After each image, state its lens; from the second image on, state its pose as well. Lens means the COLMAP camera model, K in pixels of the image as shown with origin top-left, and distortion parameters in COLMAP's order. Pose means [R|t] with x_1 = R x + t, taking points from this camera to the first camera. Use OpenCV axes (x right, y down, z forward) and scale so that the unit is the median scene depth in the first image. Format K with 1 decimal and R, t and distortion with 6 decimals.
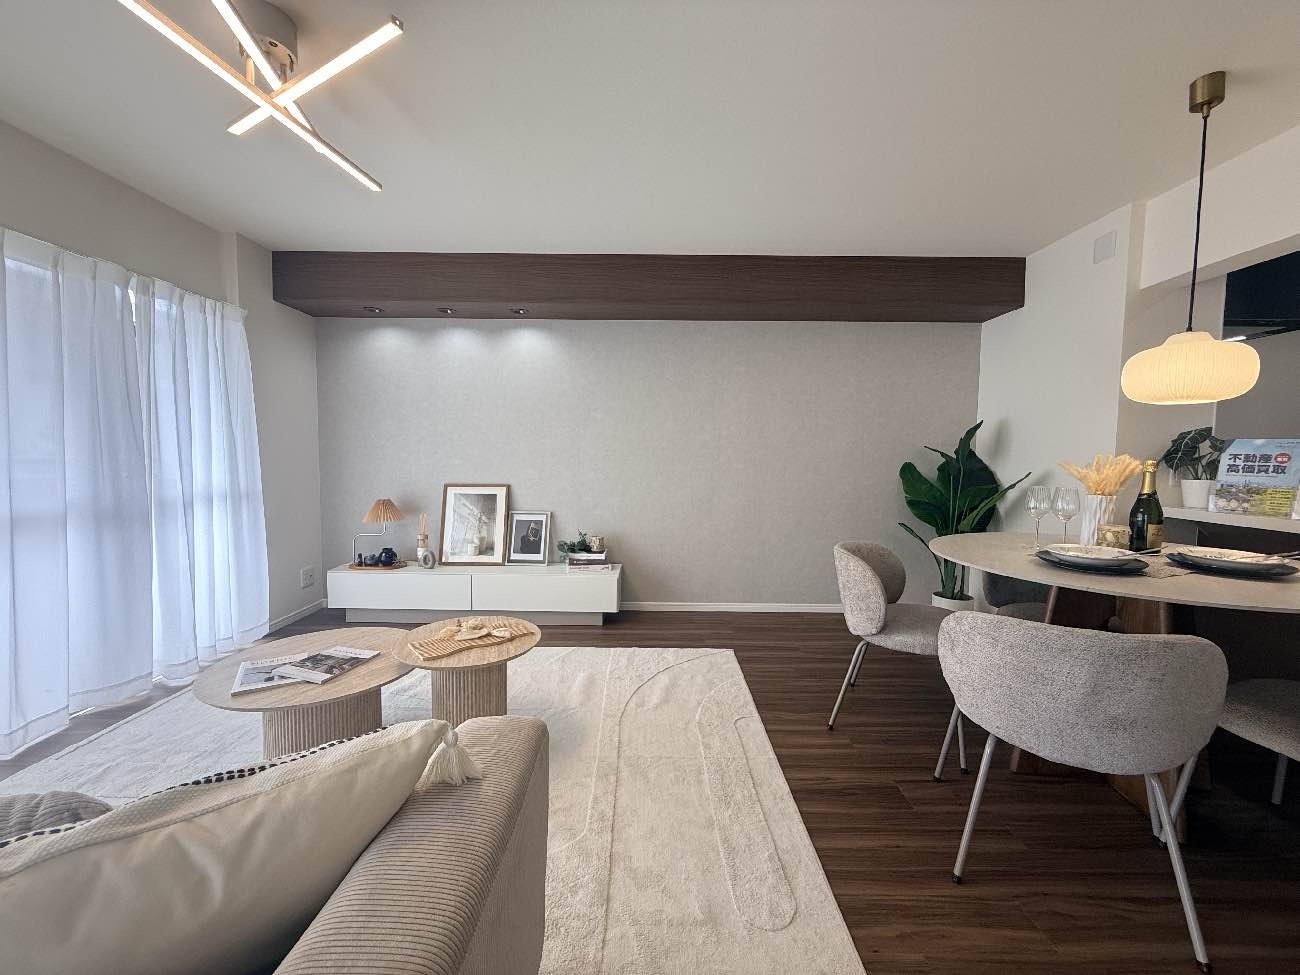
lens RADIAL K [[519.3, 0, 648.6], [0, 519.3, 486.5], [0, 0, 1]] dist [0.000018, 0.000127]
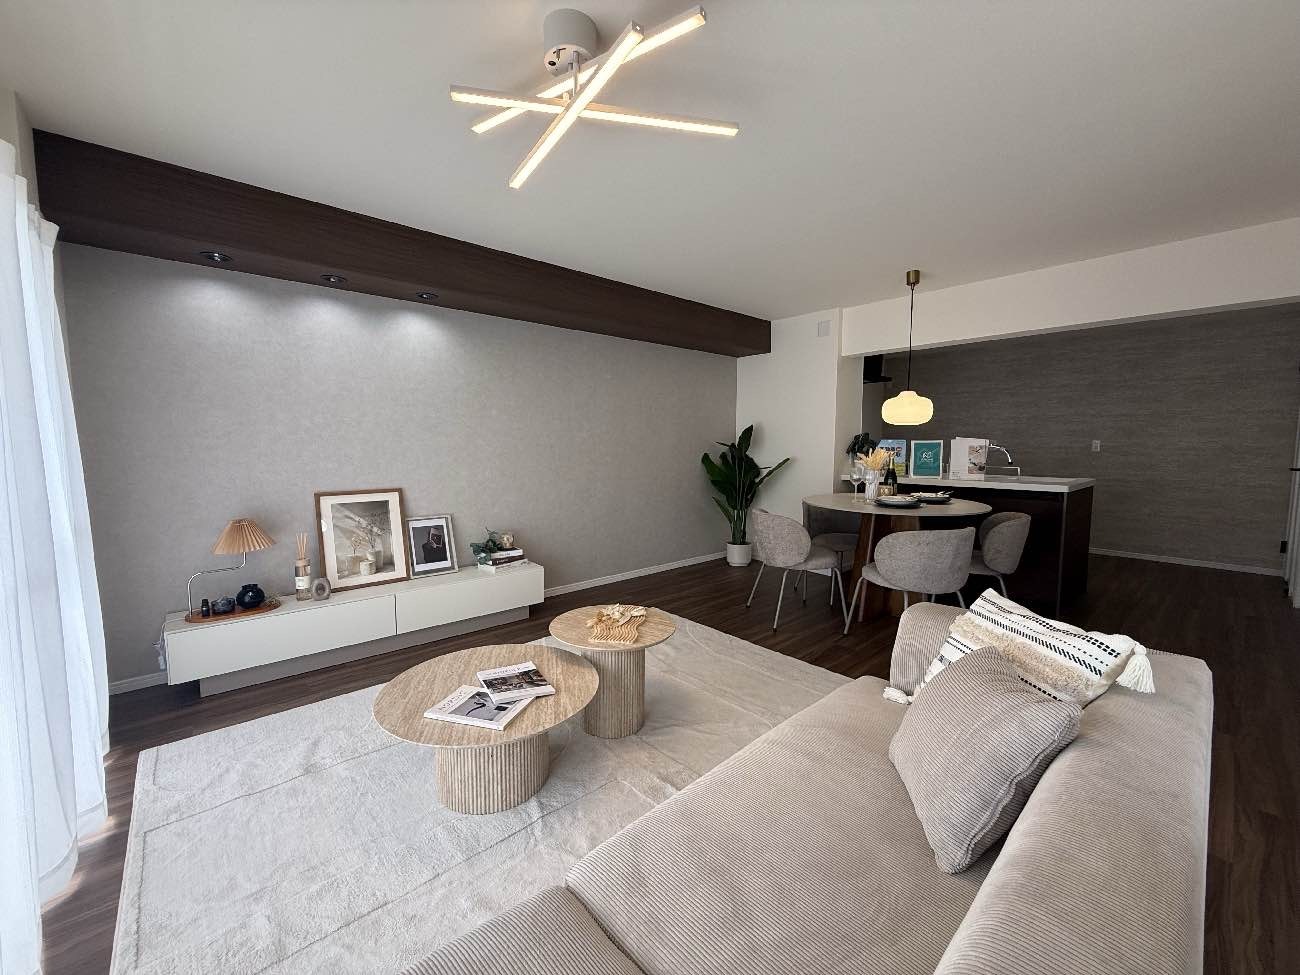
lens RADIAL K [[519.3, 0, 648.6], [0, 519.3, 486.5], [0, 0, 1]] dist [0.000018, 0.000127]
pose [[0.744303, -0.065138, 0.664658, -0.576304], [0.048230, 0.997876, 0.043784, -0.027148], [-0.666098, -0.000533, 0.745864, 0.068135]]
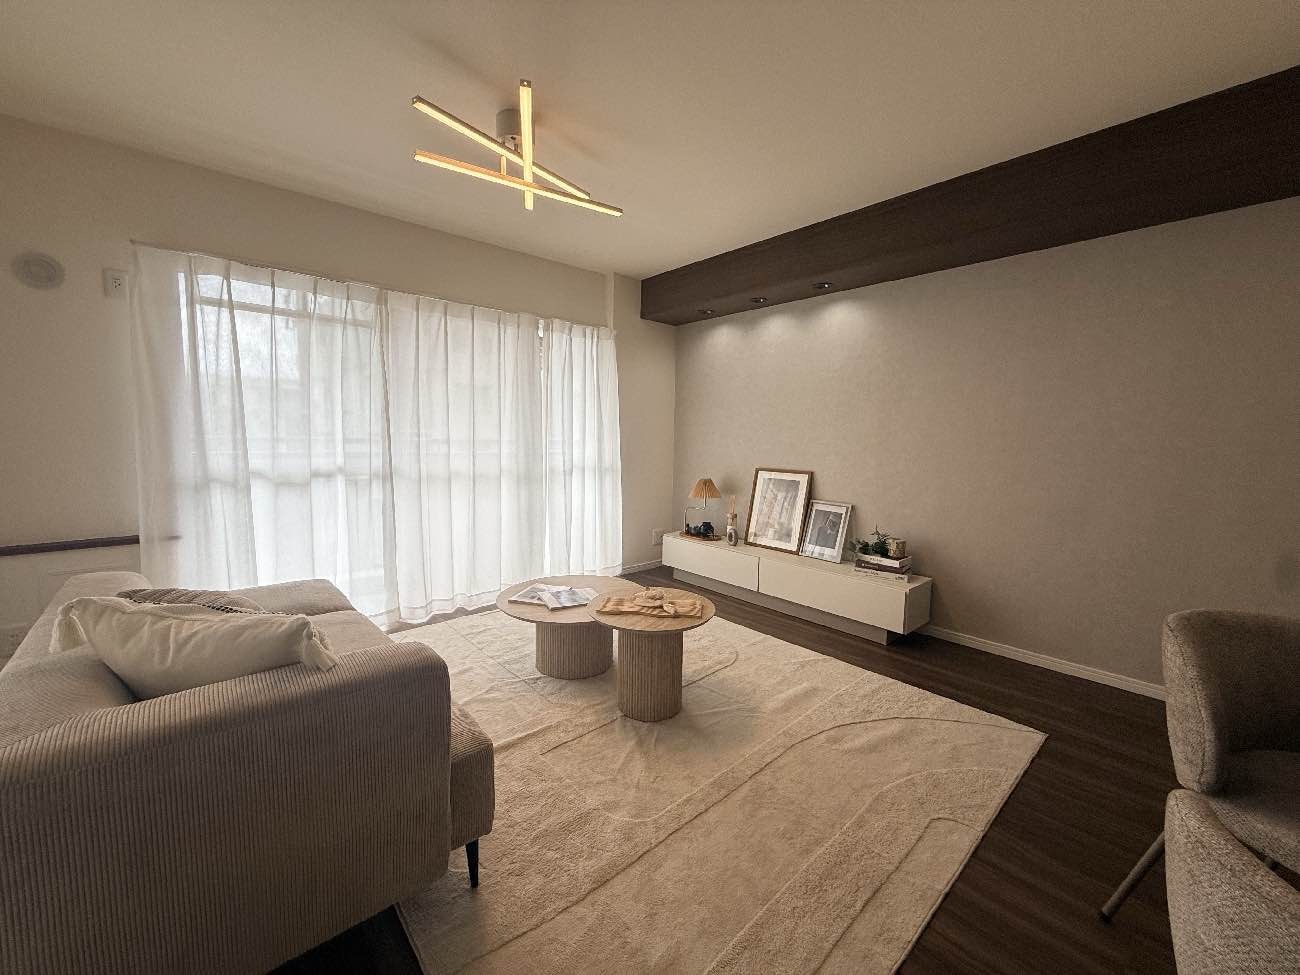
lens RADIAL K [[519.3, 0, 648.6], [0, 519.3, 486.5], [0, 0, 1]] dist [0.000018, 0.000127]
pose [[0.667161, 0.072754, -0.741352, 0.254844], [-0.054564, 0.997319, 0.048770, -0.007372], [0.742913, 0.007913, 0.669342, 0.148986]]
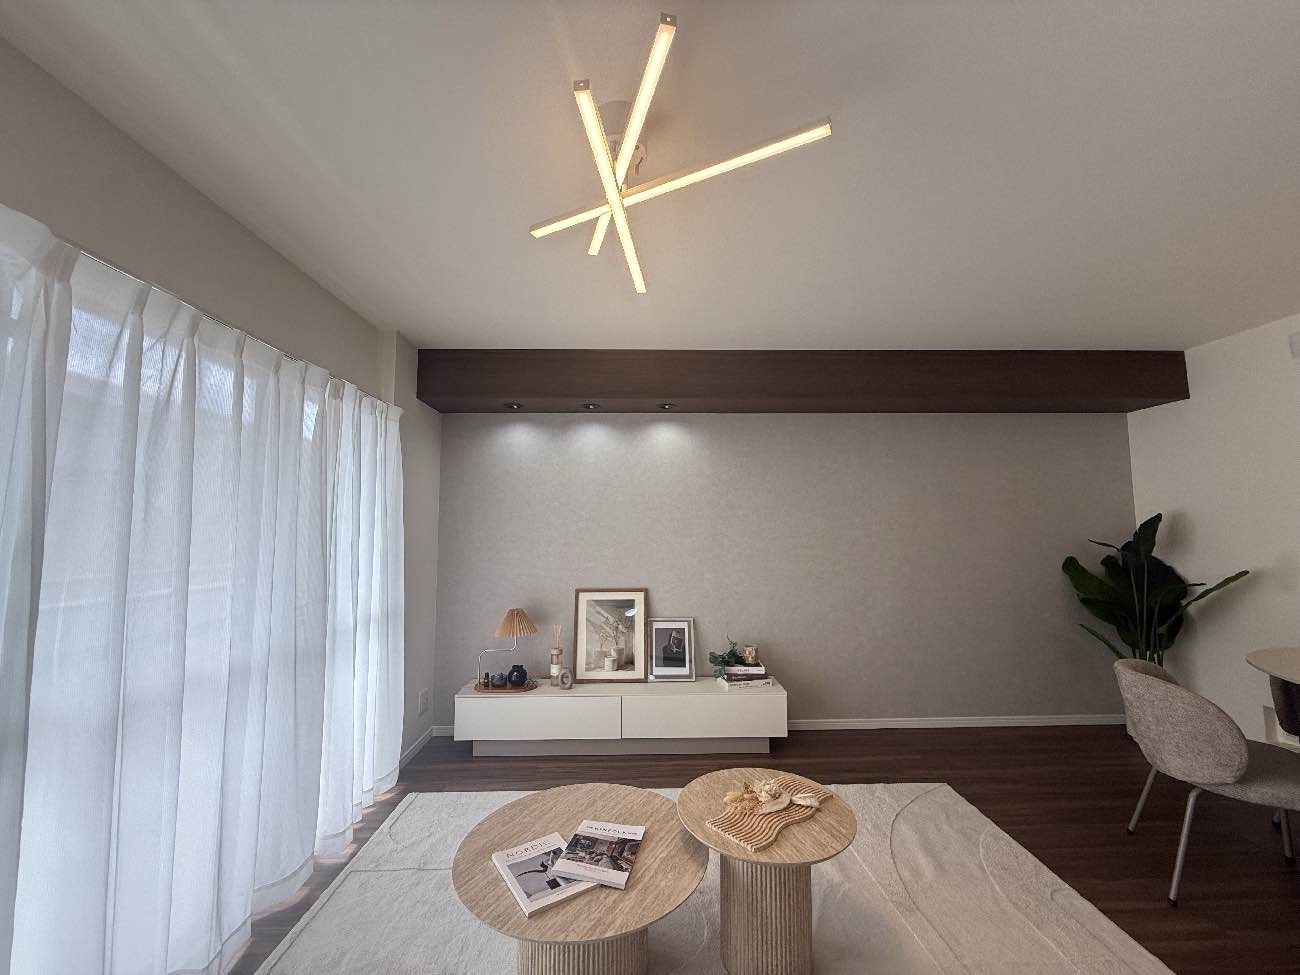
lens RADIAL K [[519.3, 0, 648.6], [0, 519.3, 486.5], [0, 0, 1]] dist [0.000018, 0.000127]
pose [[0.999445, -0.013345, 0.030537, -0.309701], [0.017706, 0.988930, -0.147324, -0.049794], [-0.028233, 0.147783, 0.988617, 0.074429]]
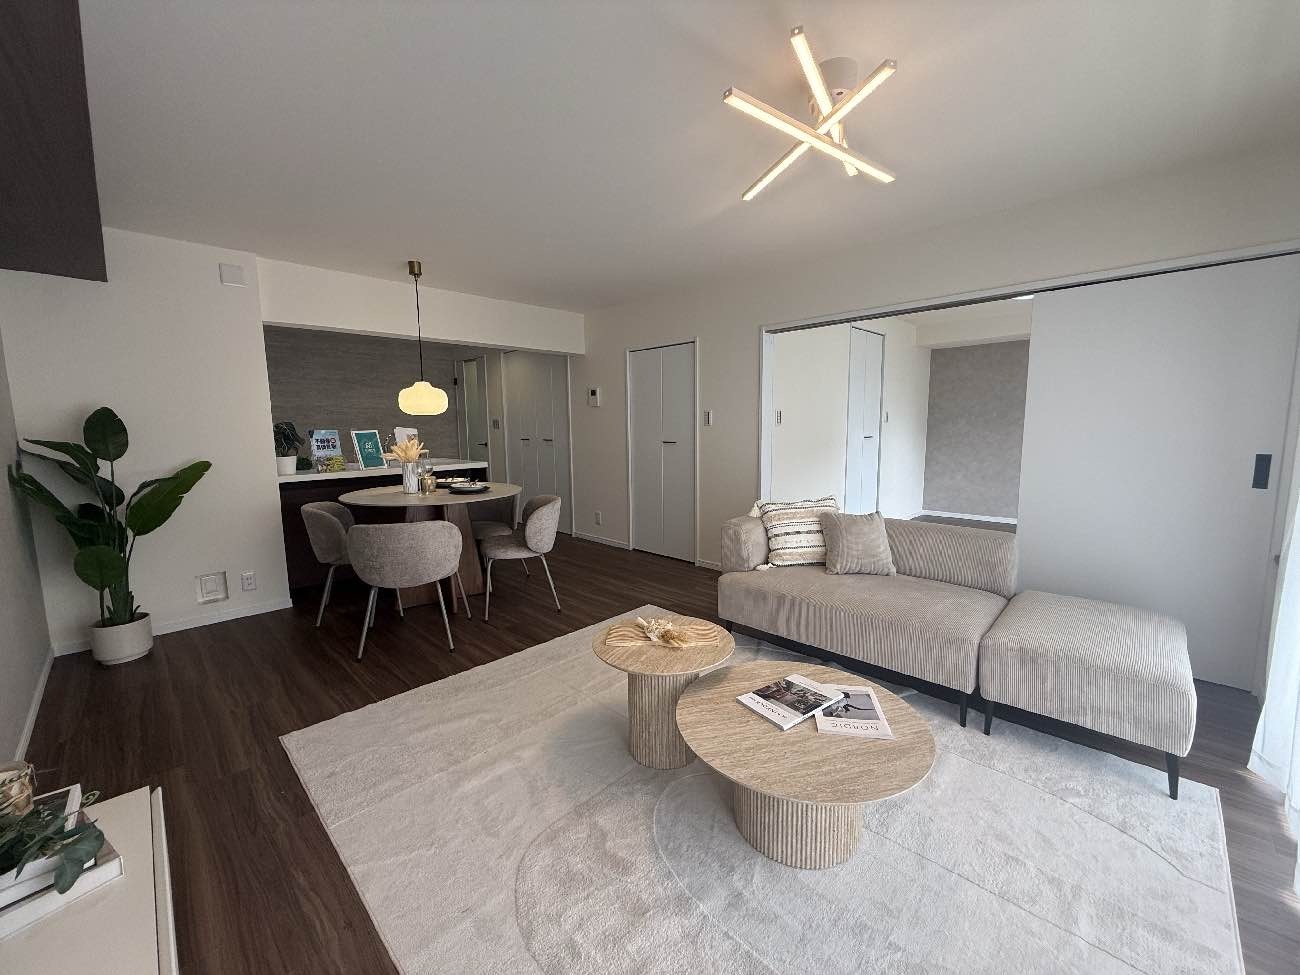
lens RADIAL K [[519.3, 0, 648.6], [0, 519.3, 486.5], [0, 0, 1]] dist [0.000018, 0.000127]
pose [[-0.713306, -0.084618, 0.695725, -0.564920], [0.049812, 0.984053, 0.170756, -0.095252], [-0.699080, 0.156457, -0.697717, 0.950507]]
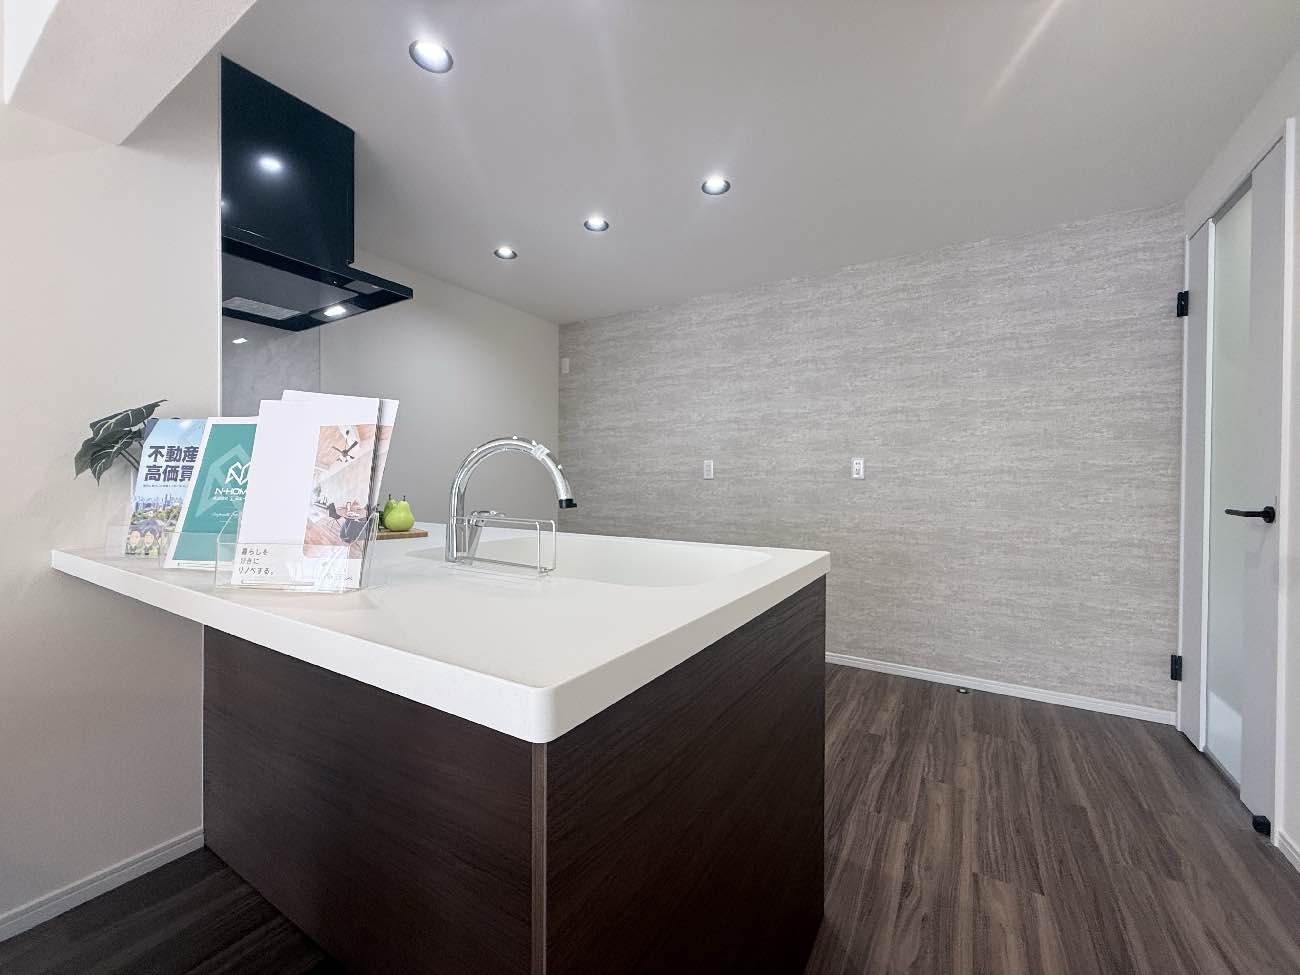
lens RADIAL K [[519.3, 0, 648.6], [0, 519.3, 486.5], [0, 0, 1]] dist [0.000018, 0.000127]
pose [[0.525438, -0.015504, 0.850691, 0.612428], [0.053760, 0.998441, -0.015009, 0.009458], [-0.849132, 0.053619, 0.525452, 0.187744]]
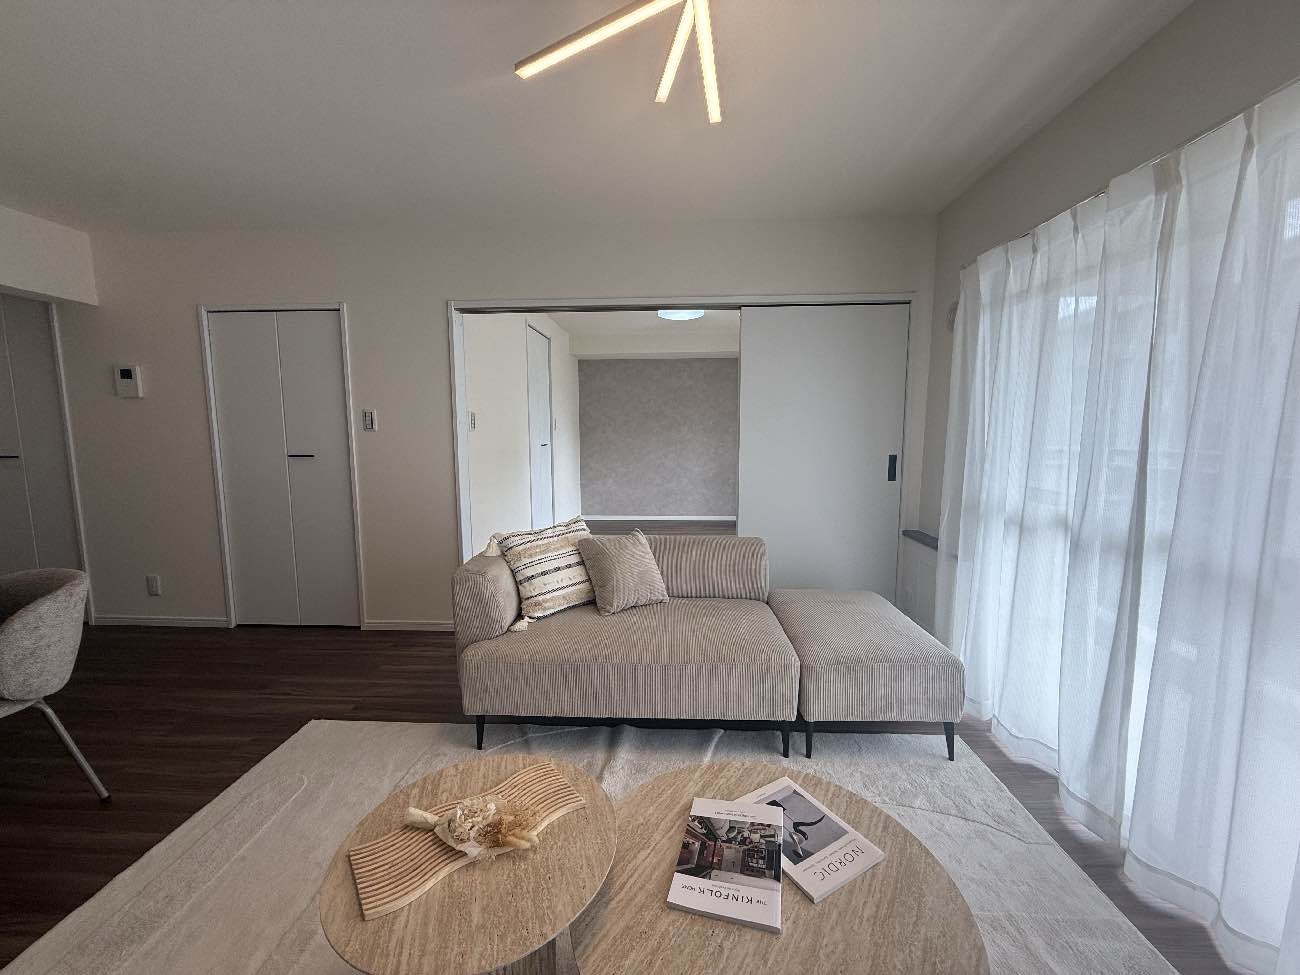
lens RADIAL K [[519.3, 0, 648.6], [0, 519.3, 486.5], [0, 0, 1]] dist [0.000018, 0.000127]
pose [[-0.998752, -0.011625, 0.048569, -0.303392], [-0.003096, 0.985071, 0.172120, -0.079734], [-0.049845, 0.171755, -0.983878, 0.820314]]
